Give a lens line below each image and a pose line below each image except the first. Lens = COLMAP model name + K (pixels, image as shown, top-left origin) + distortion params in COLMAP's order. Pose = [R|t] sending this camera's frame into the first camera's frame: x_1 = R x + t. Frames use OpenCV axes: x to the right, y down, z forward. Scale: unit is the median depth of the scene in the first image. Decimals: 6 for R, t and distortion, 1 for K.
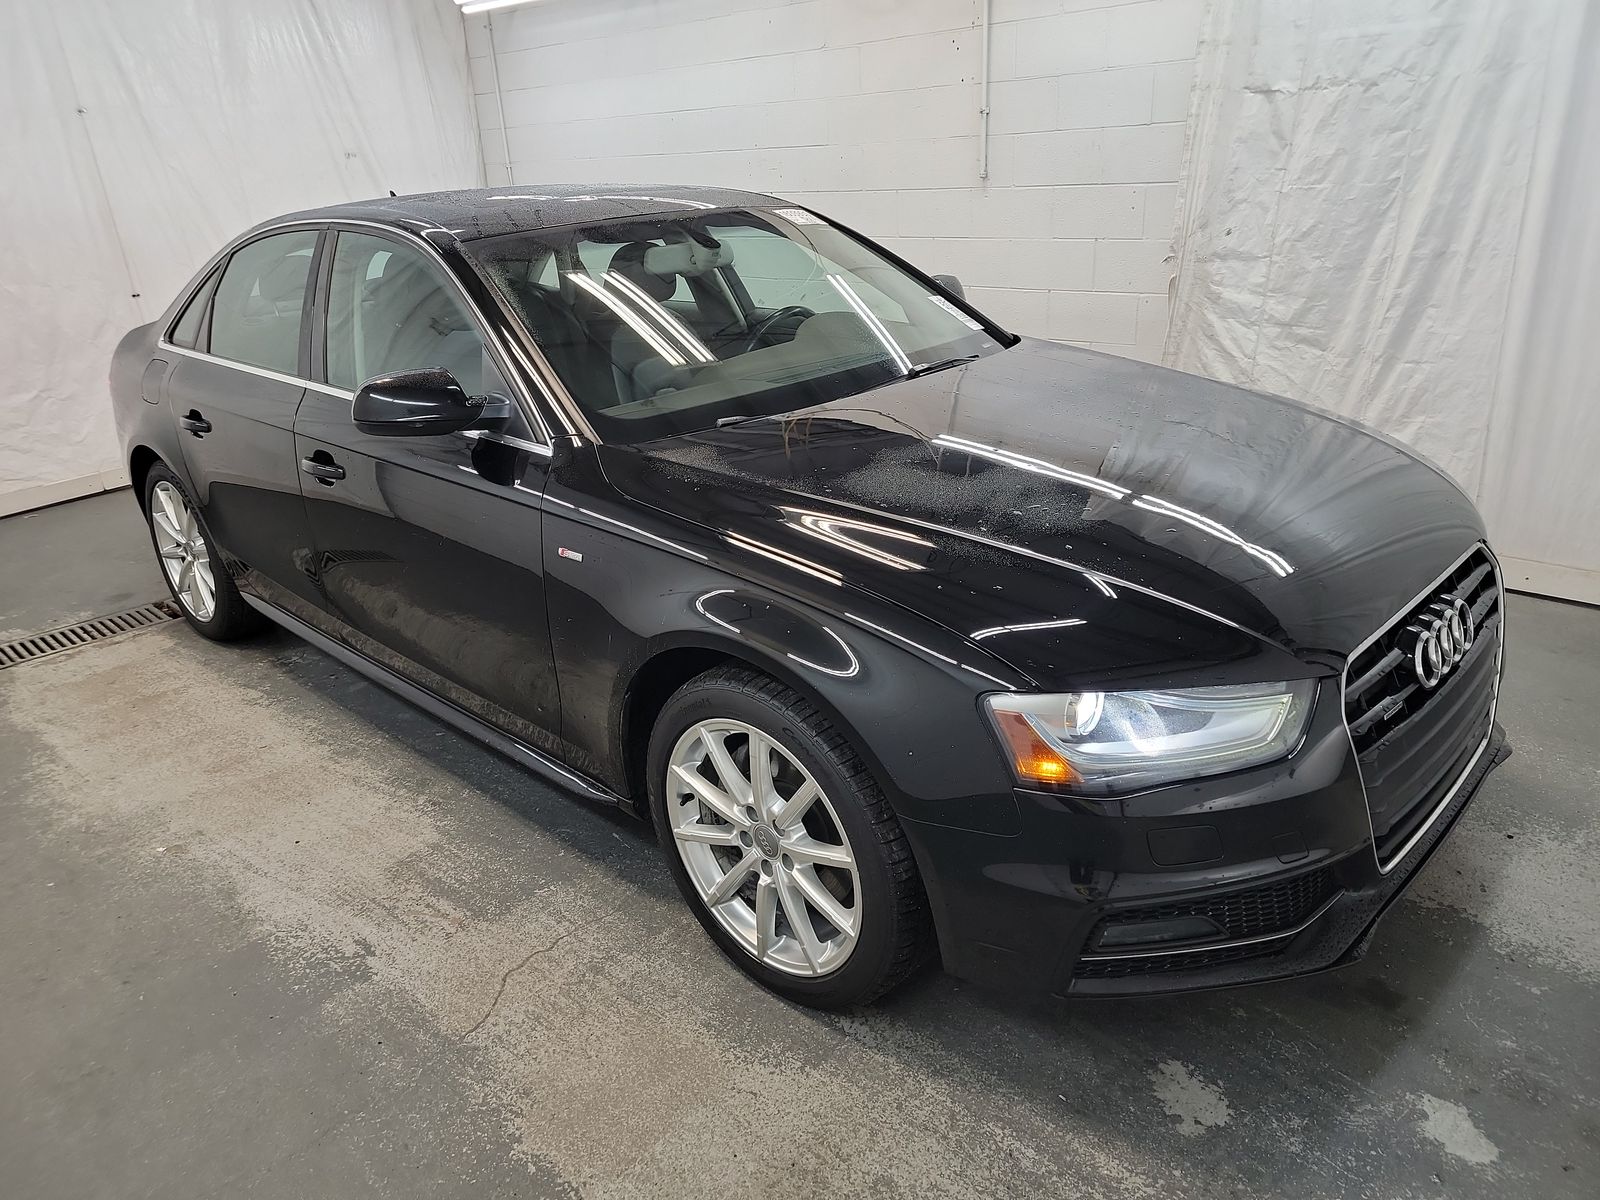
lens RADIAL K [[1082.4, 0, 806.4], [0, 1082.4, 622.4], [0, 0, 1]] dist [-0.009759, -0.004510]
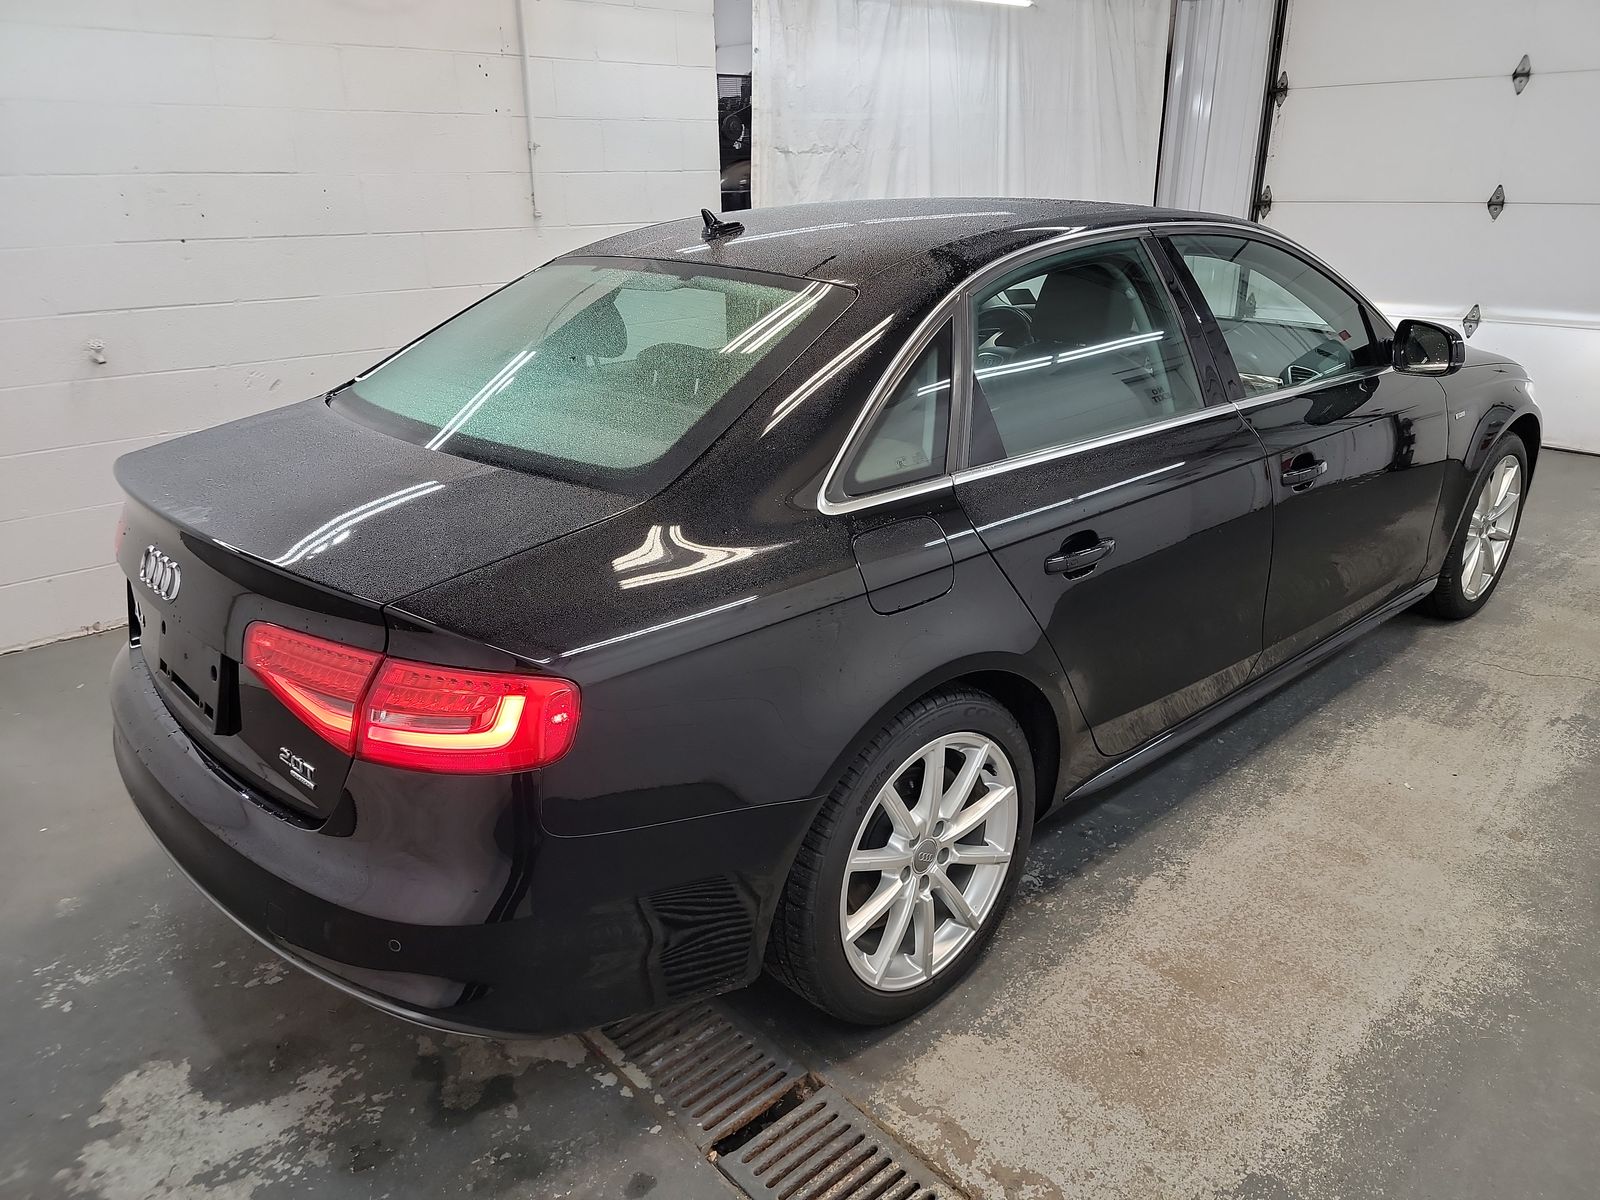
lens RADIAL K [[1133.5, 0, 811.3], [0, 1133.5, 597.4], [0, 0, 1]] dist [0.023127, -0.001399]
pose [[0.078041, -0.295561, 0.952131, -1.141916], [0.398700, 0.884598, 0.241918, -0.354003], [-0.913755, 0.360735, 0.186875, 0.964449]]
